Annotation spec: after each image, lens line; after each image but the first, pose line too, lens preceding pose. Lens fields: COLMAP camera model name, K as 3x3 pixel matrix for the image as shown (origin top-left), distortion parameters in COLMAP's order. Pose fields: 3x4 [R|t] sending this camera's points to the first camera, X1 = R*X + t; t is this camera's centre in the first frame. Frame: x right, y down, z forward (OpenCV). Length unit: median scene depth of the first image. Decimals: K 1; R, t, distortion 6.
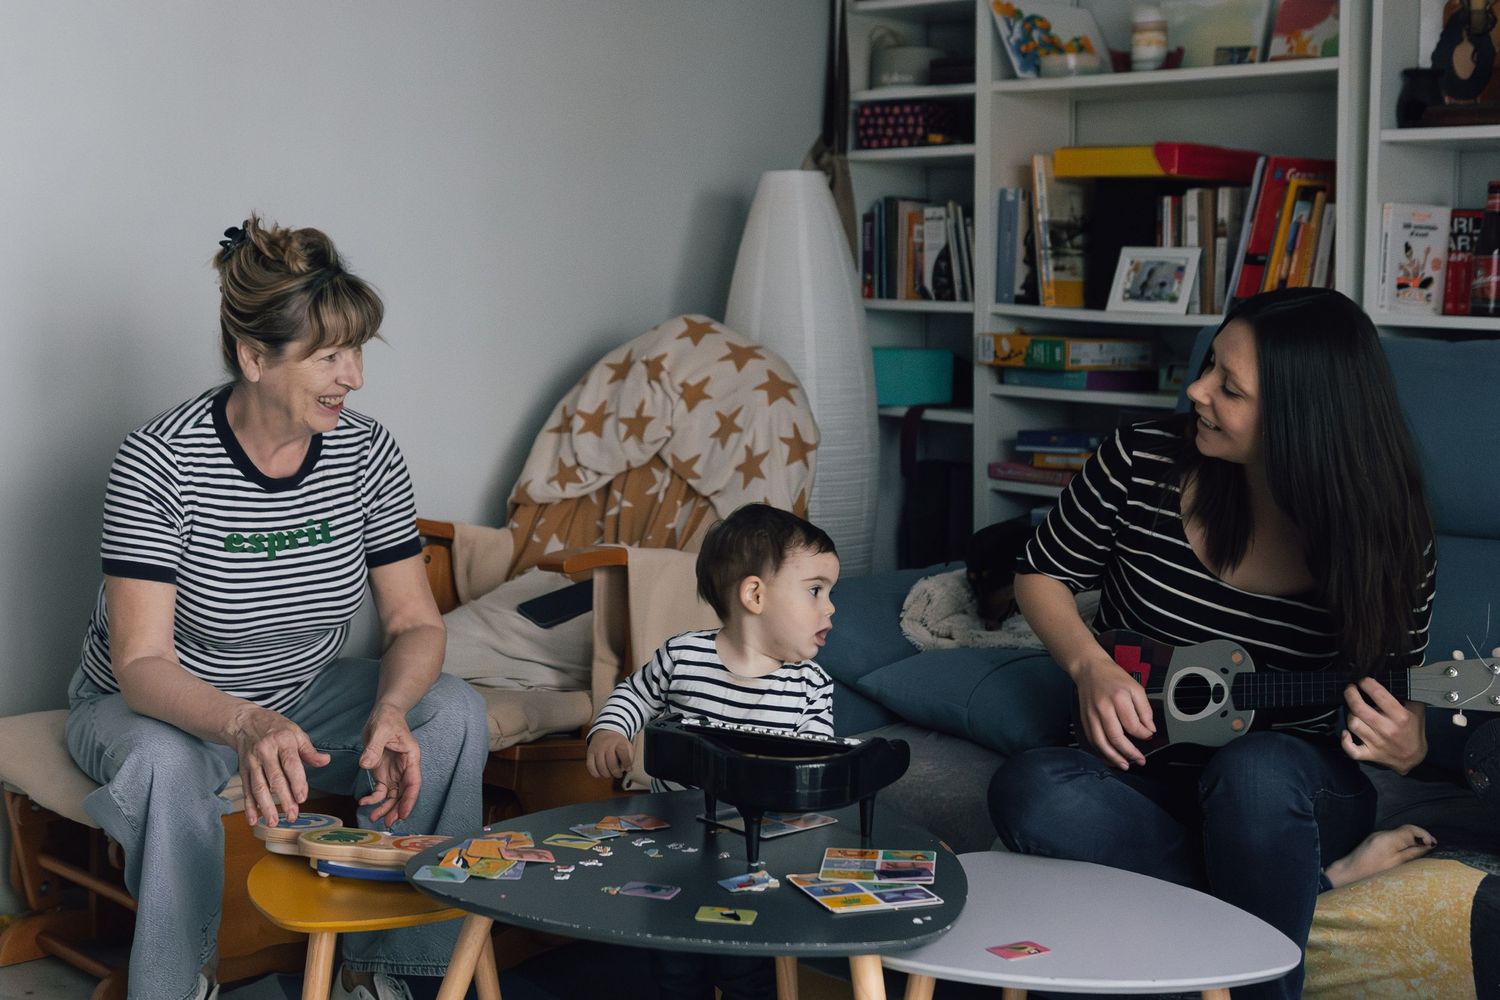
lens RADIAL K [[1785.4, 0, 750.0], [0, 1785.4, 500.0], [0, 0, 1]] dist [-0.026178, -0.029361]
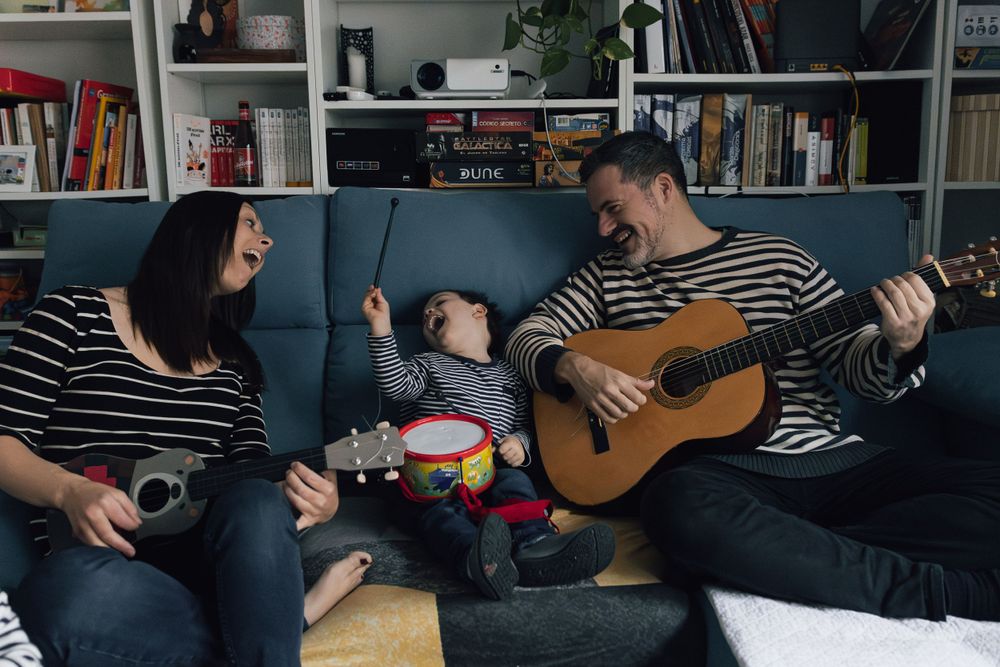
lens RADIAL K [[921.7, 0, 435.8], [0, 921.7, 327.5], [0, 0, 1]] dist [0.023744, -0.015422]
pose [[0.754105, -0.120852, 0.645539, -0.002481], [0.095377, 0.992656, 0.074418, -0.023179], [-0.649792, 0.005451, 0.760093, 0.251834]]
